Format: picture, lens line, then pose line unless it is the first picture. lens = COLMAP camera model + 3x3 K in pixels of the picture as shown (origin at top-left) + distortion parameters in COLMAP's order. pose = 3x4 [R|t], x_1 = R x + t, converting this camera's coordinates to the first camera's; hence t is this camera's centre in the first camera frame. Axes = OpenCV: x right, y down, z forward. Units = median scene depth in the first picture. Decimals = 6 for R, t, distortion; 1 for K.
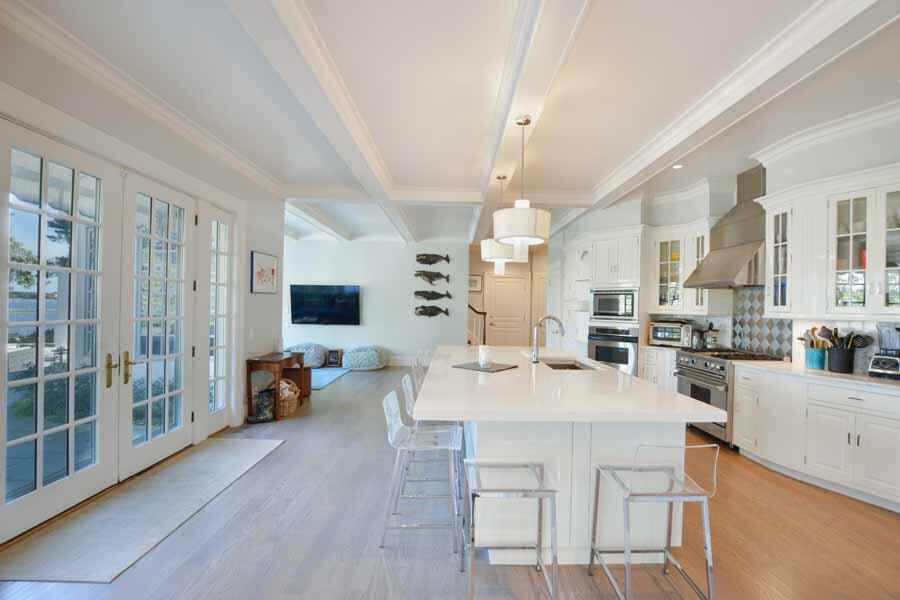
lens RADIAL K [[397.8, 0, 450.0], [0, 397.8, 300.0], [0, 0, 1]] dist [-0.000717, -0.000116]
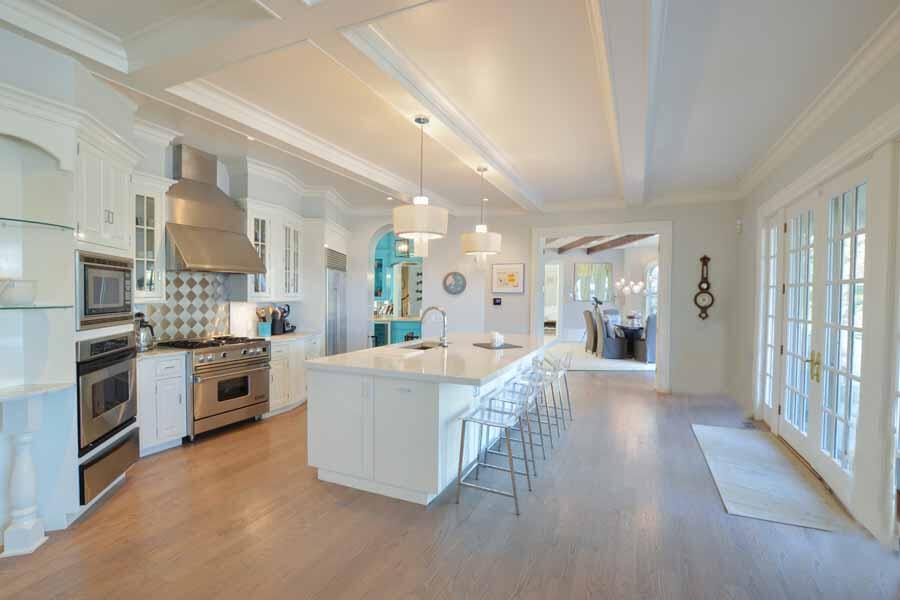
lens RADIAL K [[397.8, 0, 450.0], [0, 397.8, 300.0], [0, 0, 1]] dist [-0.000717, -0.000116]
pose [[-0.904456, -0.023588, 0.425915, -0.231789], [-0.021173, 0.999722, 0.010405, 0.012483], [-0.426041, 0.000393, -0.904704, 1.665773]]
